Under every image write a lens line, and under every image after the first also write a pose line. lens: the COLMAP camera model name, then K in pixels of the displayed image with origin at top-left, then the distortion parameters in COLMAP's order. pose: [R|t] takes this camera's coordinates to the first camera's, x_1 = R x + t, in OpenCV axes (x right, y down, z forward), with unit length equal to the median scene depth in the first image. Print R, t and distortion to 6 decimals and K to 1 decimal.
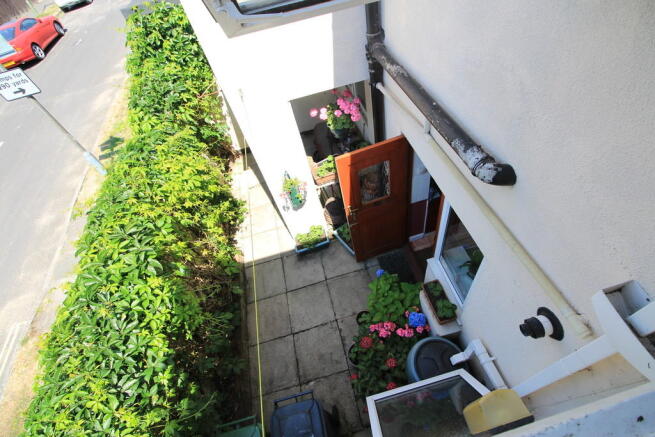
lens RADIAL K [[309.6, 0, 327.5], [0, 309.6, 218.5], [0, 0, 1]] dist [0.000435, 0.000044]
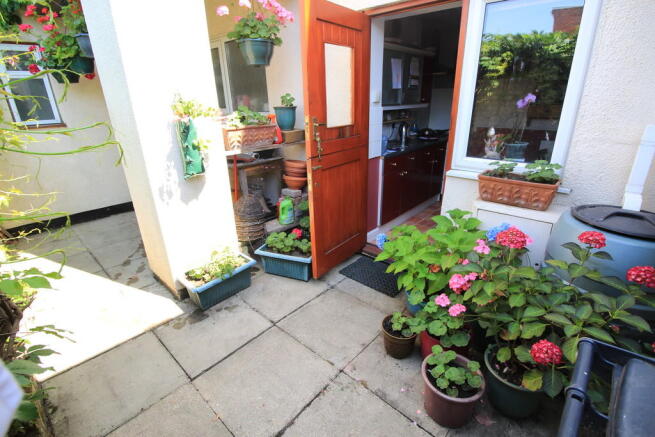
lens RADIAL K [[309.6, 0, 327.5], [0, 309.6, 218.5], [0, 0, 1]] dist [0.000435, 0.000044]
pose [[0.830375, -0.078891, 0.551592, -0.189199], [0.374502, 0.812011, -0.447645, 0.313132], [-0.412584, 0.578285, 0.703819, 0.535595]]
